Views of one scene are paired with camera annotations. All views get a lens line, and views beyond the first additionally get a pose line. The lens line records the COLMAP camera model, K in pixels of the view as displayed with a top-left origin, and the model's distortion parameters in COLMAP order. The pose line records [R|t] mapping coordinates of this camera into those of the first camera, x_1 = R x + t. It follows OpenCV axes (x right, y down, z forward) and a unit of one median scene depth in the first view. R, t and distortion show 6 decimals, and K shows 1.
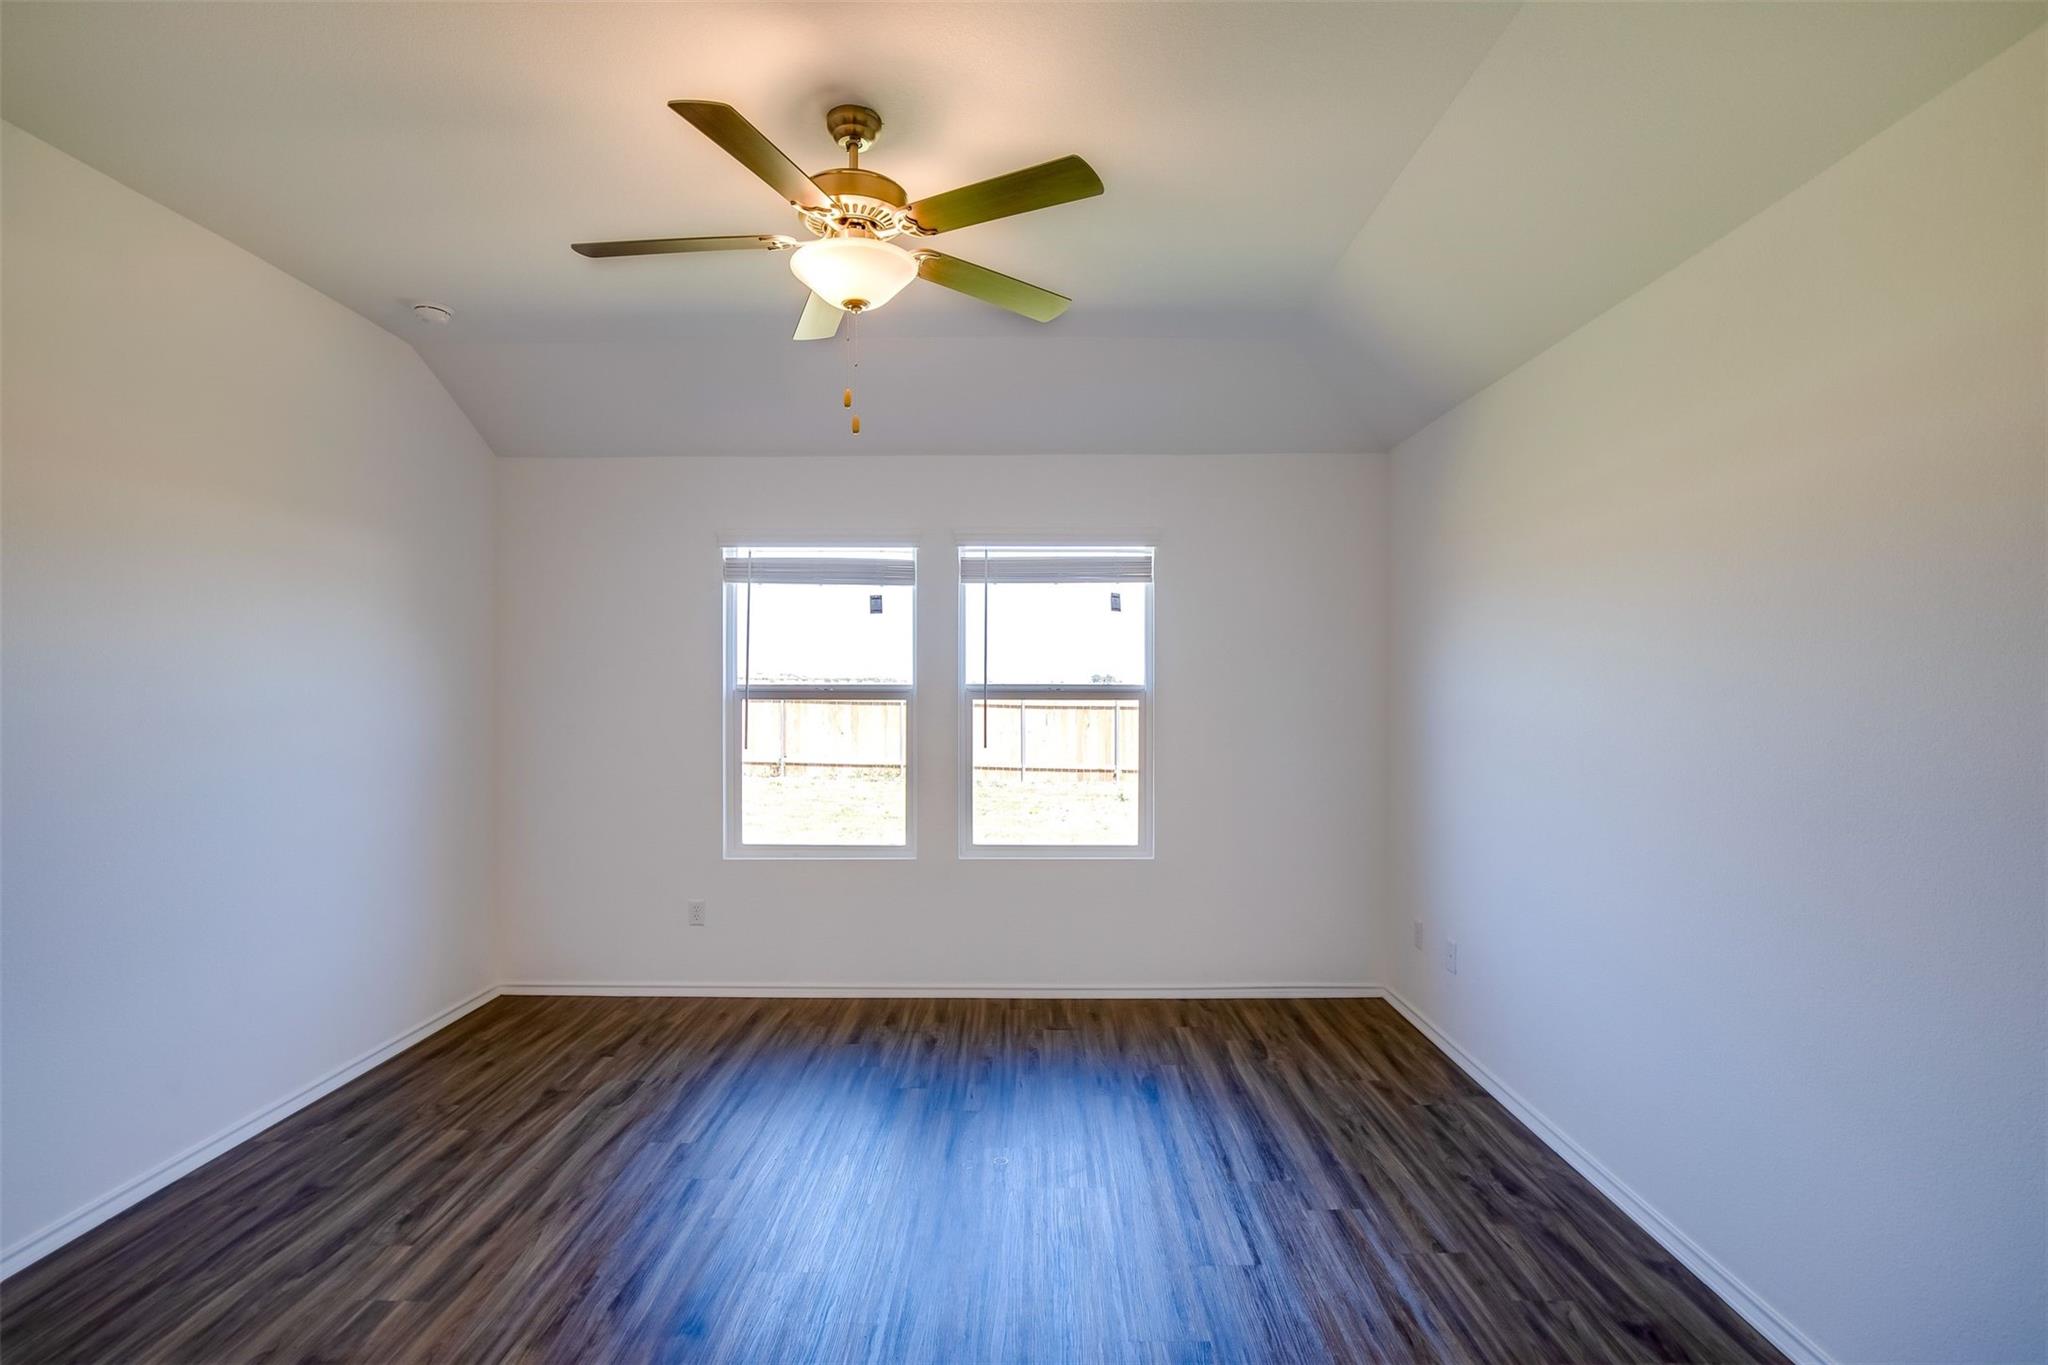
lens RADIAL K [[959.8, 0, 1034.7], [0, 959.8, 654.4], [0, 0, 1]] dist [-0.018209, 0.003826]
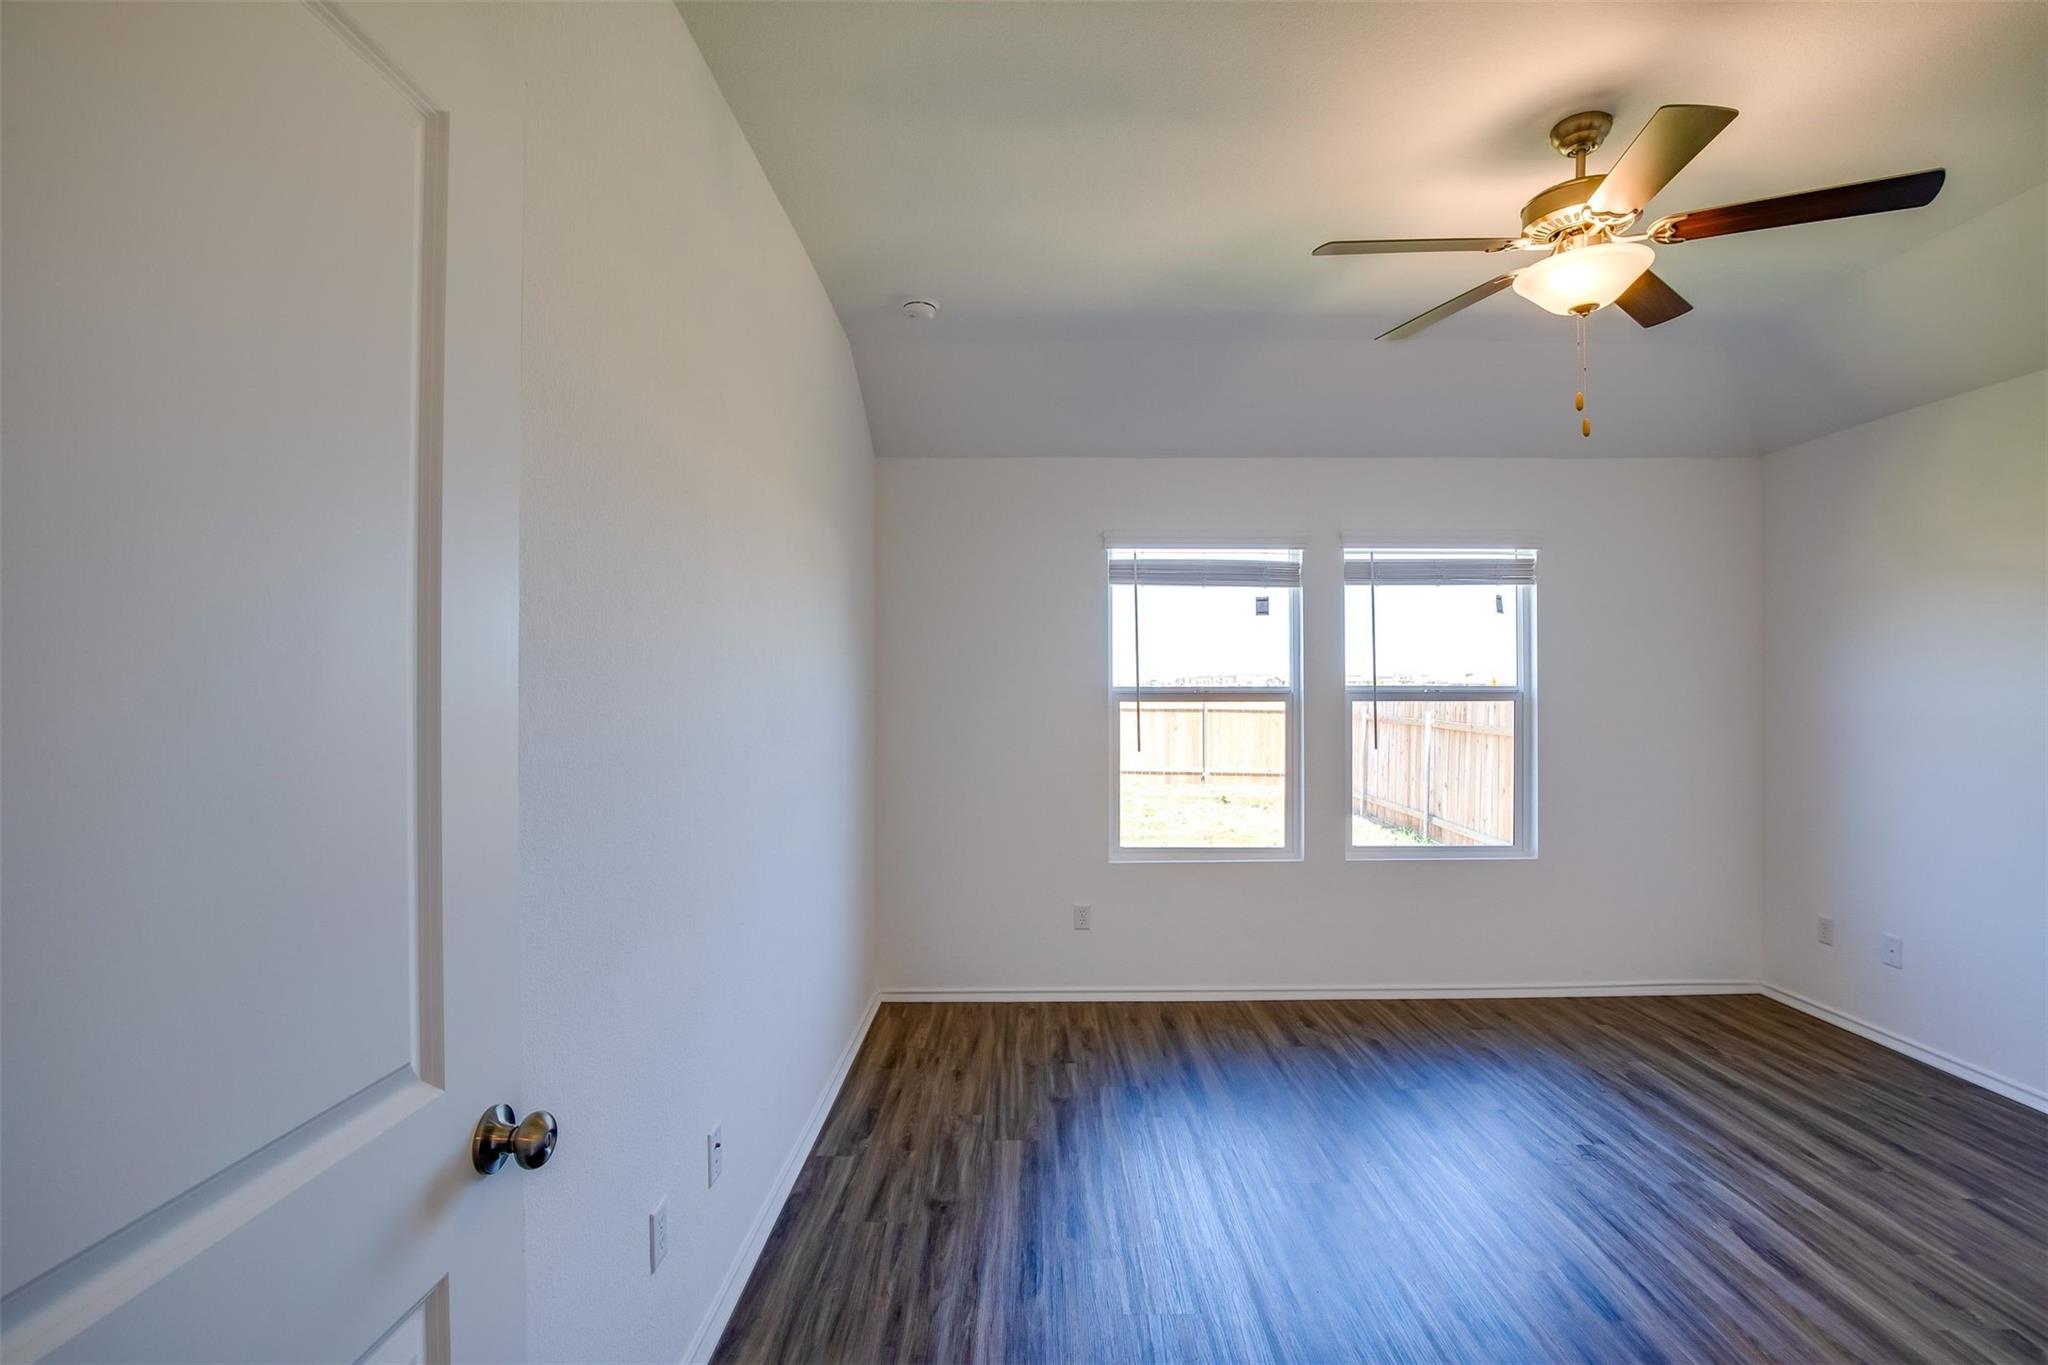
lens RADIAL K [[959.8, 0, 1010.3], [0, 959.8, 649.9], [0, 0, 1]] dist [-0.018209, 0.003826]
pose [[0.999718, 0.000297, 0.023761, -0.465991], [-0.000108, 0.999968, -0.007948, 0.001602], [-0.023762, 0.007943, 0.999686, 0.006798]]
